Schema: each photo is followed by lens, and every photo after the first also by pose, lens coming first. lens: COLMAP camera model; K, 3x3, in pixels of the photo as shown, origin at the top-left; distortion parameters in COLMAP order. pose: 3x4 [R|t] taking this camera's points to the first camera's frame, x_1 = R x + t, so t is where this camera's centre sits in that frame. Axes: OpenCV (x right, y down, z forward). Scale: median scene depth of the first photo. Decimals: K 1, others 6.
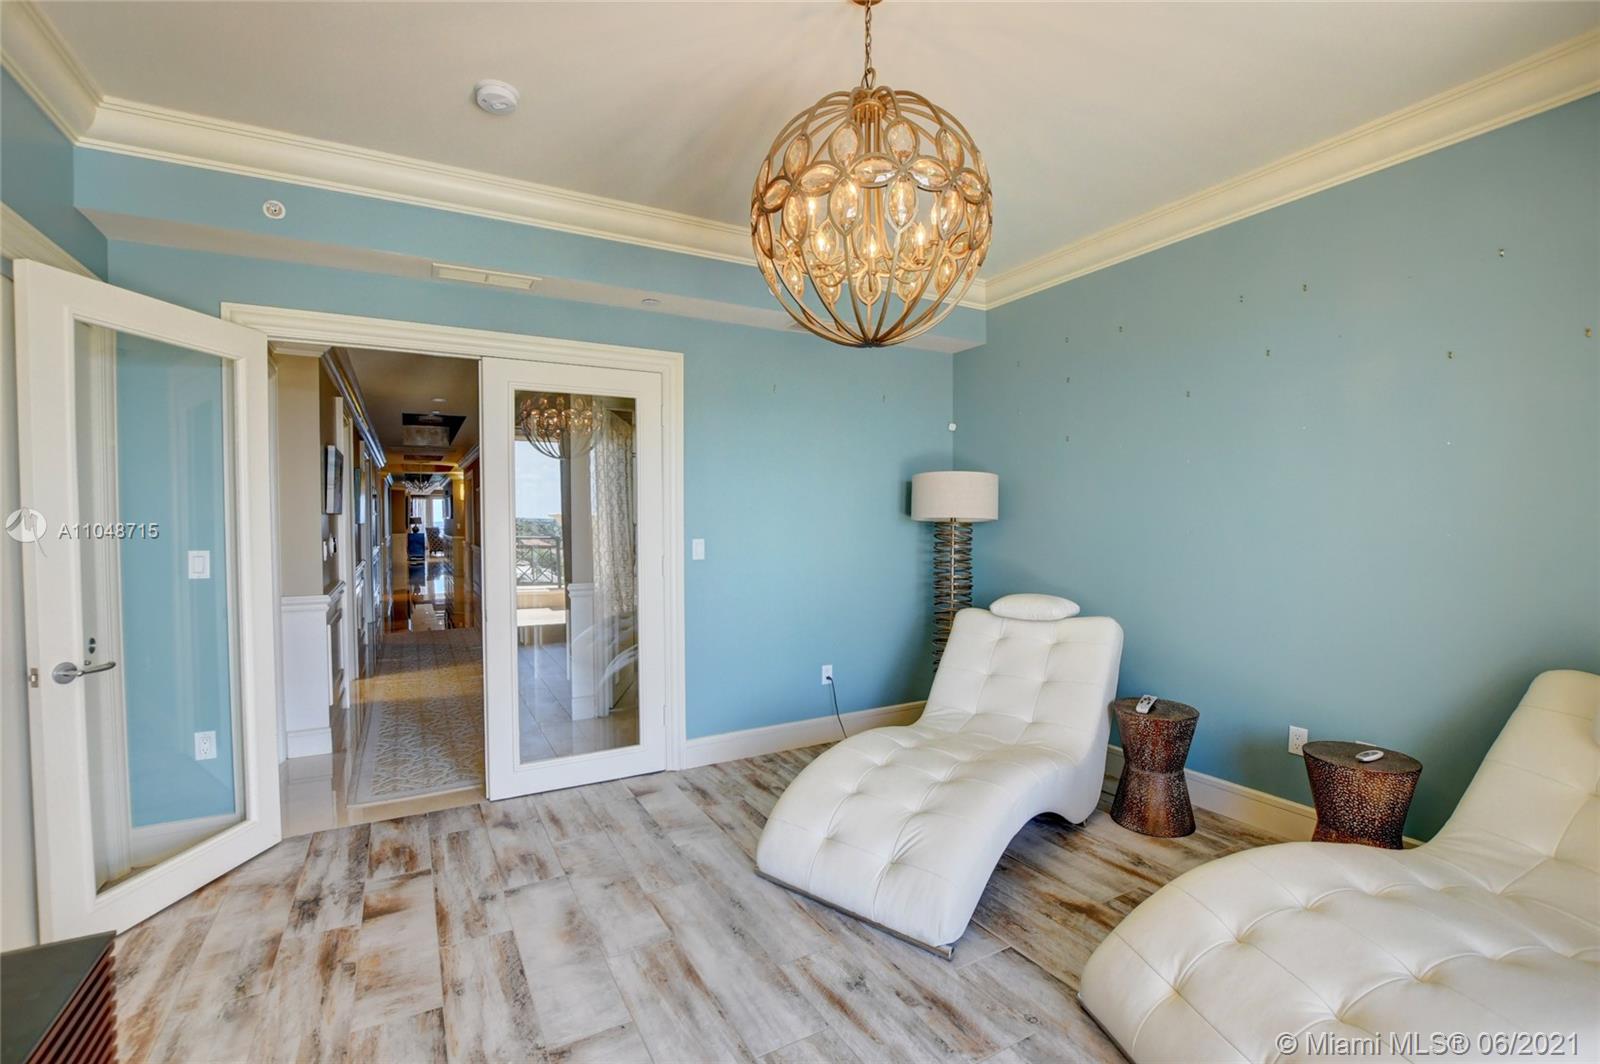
lens RADIAL K [[716.3, 0, 802.6], [0, 716.3, 532.0], [0, 0, 1]] dist [-0.028149, -0.000469]
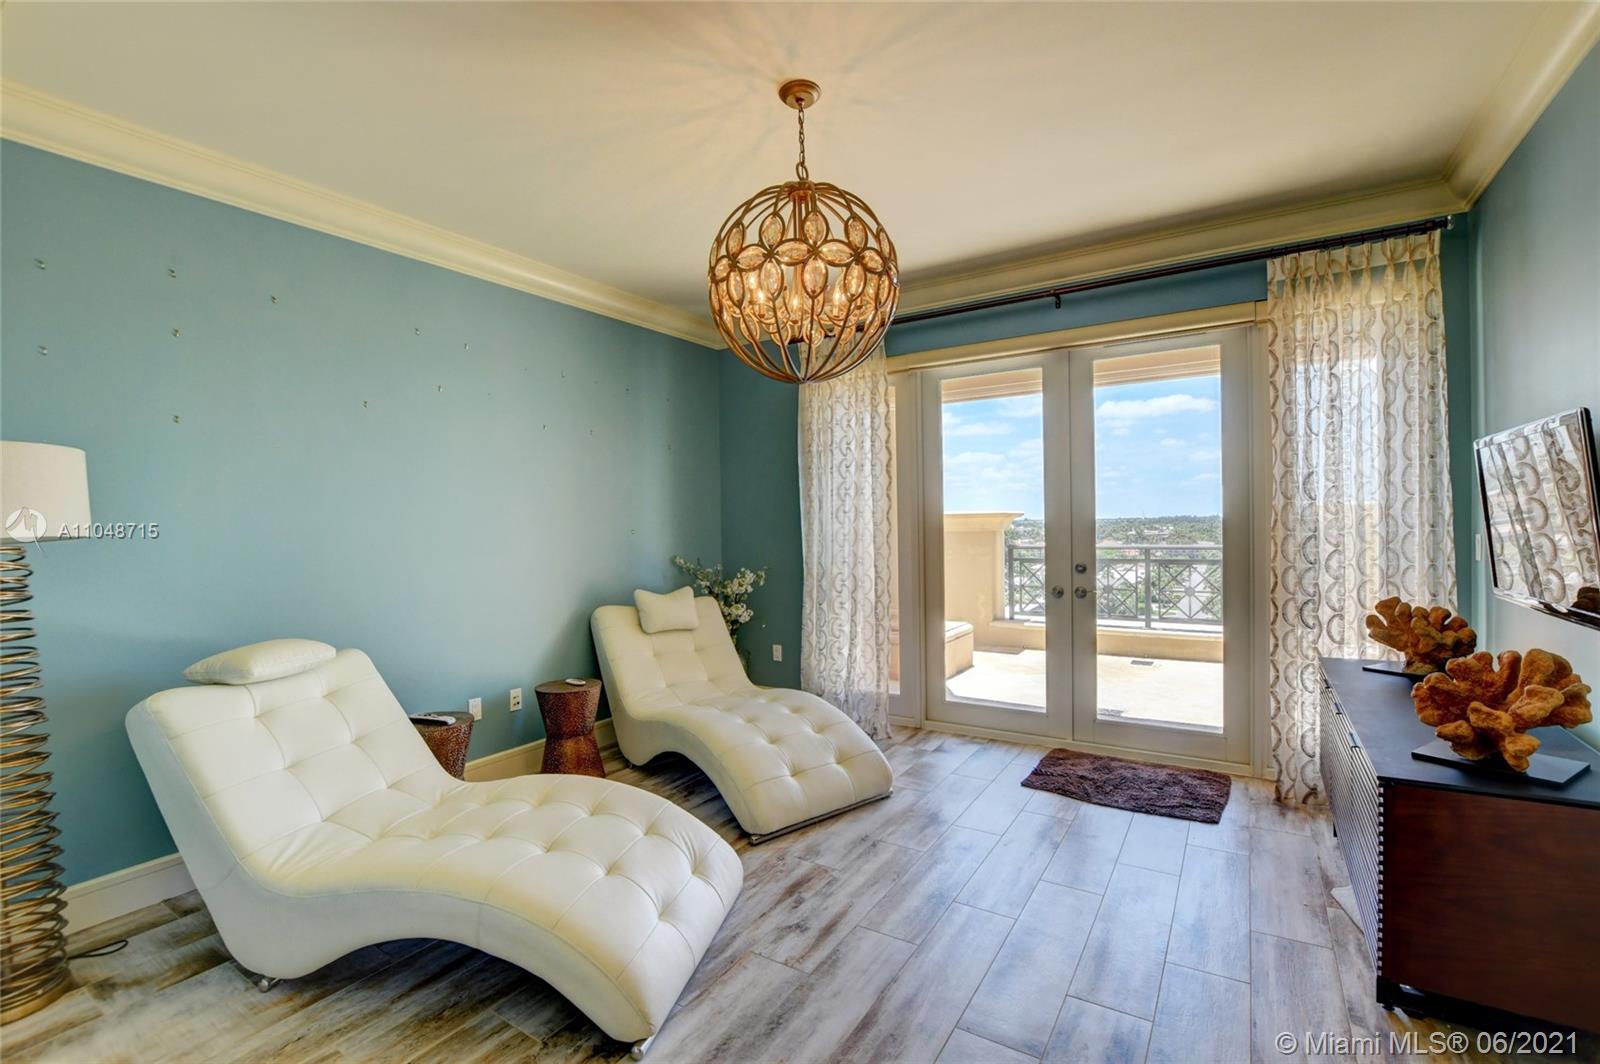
lens RADIAL K [[716.3, 0, 802.9], [0, 716.3, 526.4], [0, 0, 1]] dist [-0.028149, -0.000469]
pose [[-0.486261, 0.000916, 0.873813, -0.968306], [0.025900, 0.999575, 0.013365, -0.032572], [-0.873430, 0.029130, -0.486078, 1.584669]]
